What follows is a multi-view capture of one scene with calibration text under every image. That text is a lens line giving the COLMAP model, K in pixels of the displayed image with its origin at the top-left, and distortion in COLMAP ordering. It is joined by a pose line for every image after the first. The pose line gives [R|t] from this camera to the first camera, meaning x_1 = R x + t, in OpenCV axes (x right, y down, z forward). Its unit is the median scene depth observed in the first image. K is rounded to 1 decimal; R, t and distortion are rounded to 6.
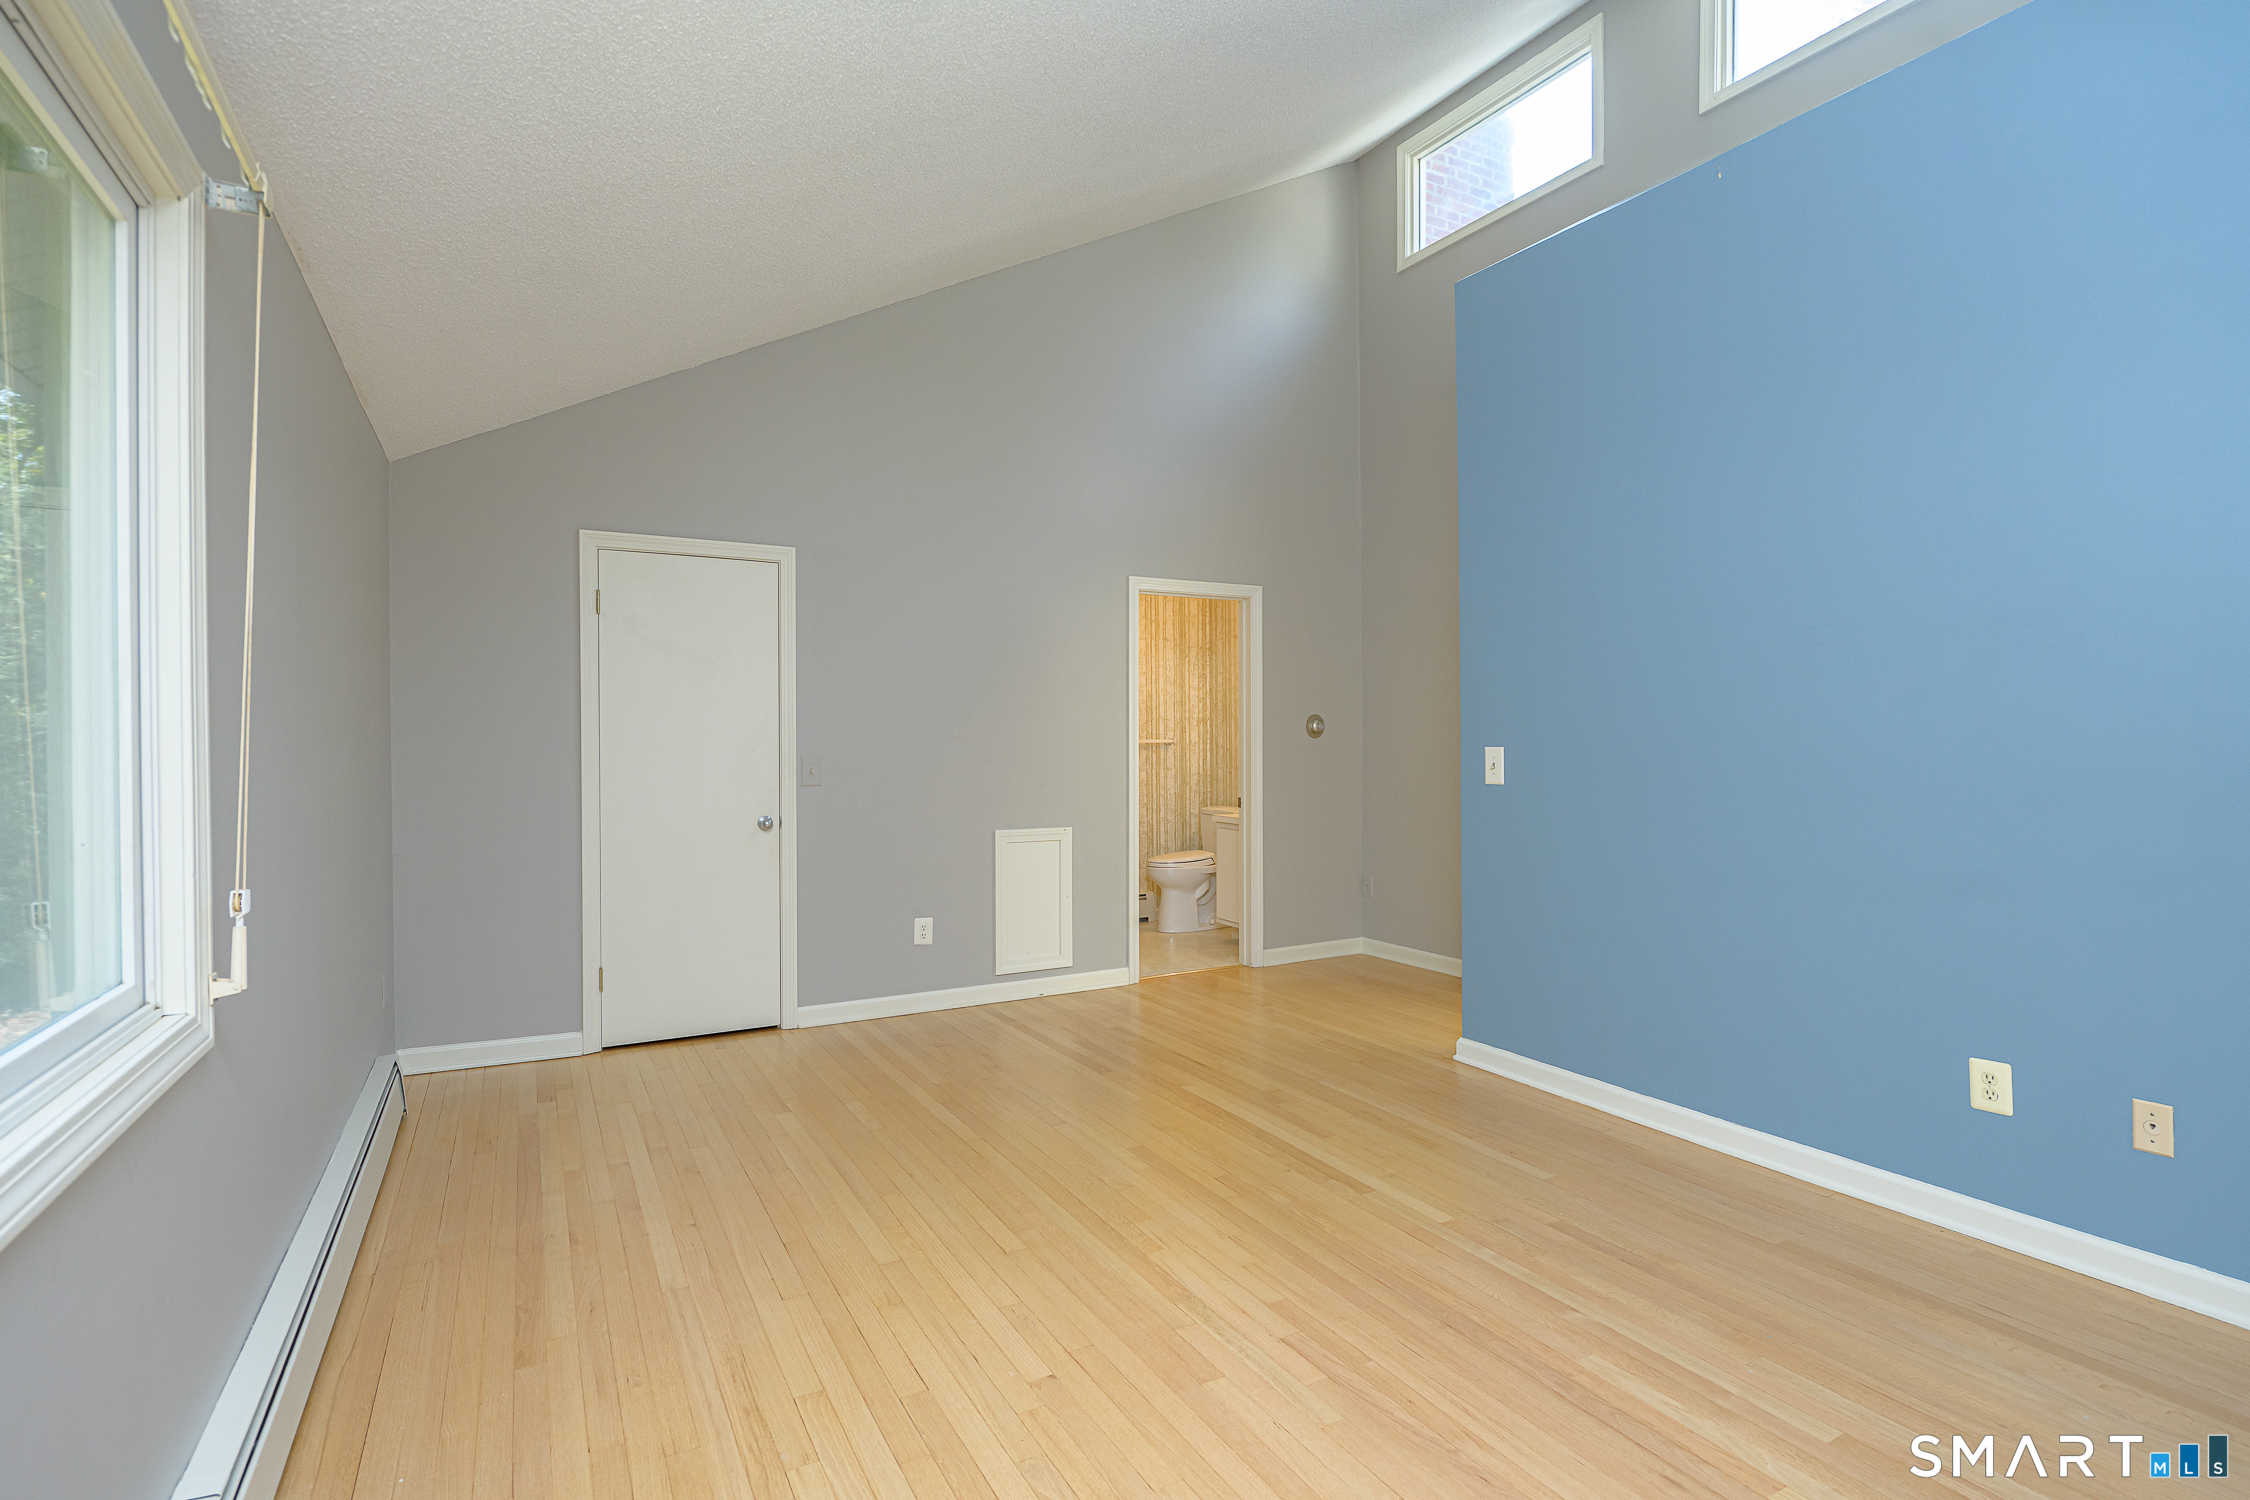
lens RADIAL K [[1060.7, 0, 1145.7], [0, 1060.7, 758.2], [0, 0, 1]] dist [-0.006172, -0.000049]
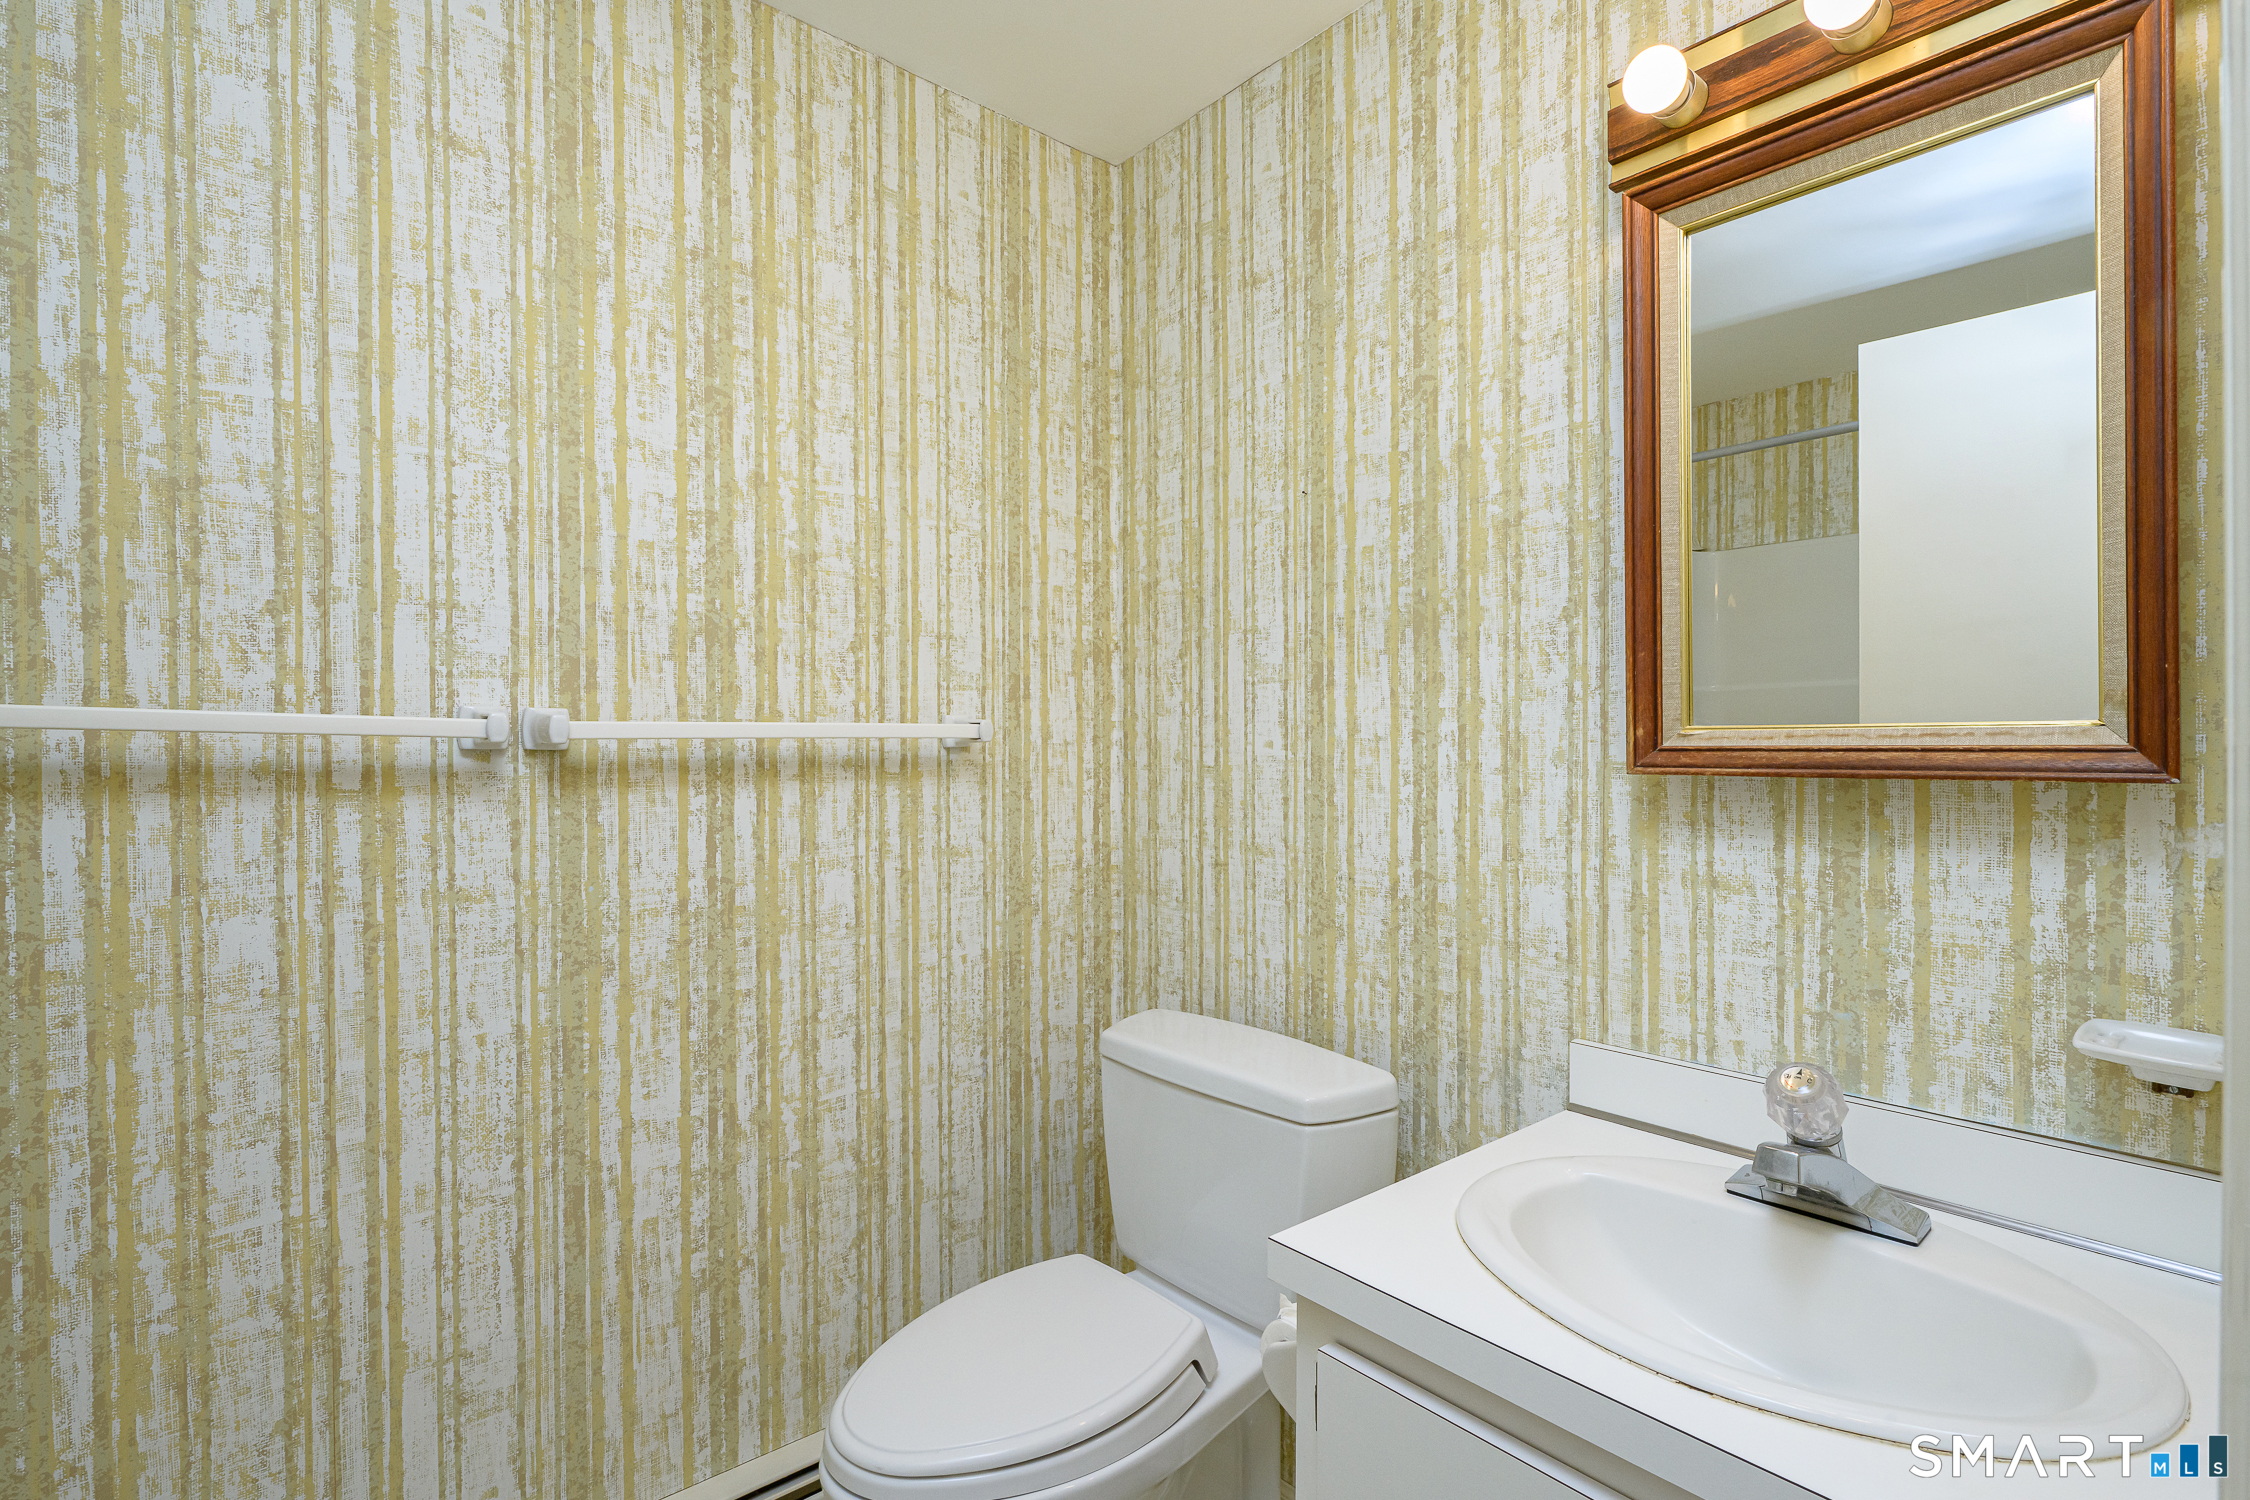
lens RADIAL K [[1060.7, 0, 1125.0], [0, 1060.7, 759.4], [0, 0, 1]] dist [-0.006172, -0.000049]
pose [[0.982965, 0.003590, 0.183760, 0.014971], [-0.002383, 0.999974, -0.006789, -0.008713], [-0.183780, 0.006236, 0.982948, 0.764857]]
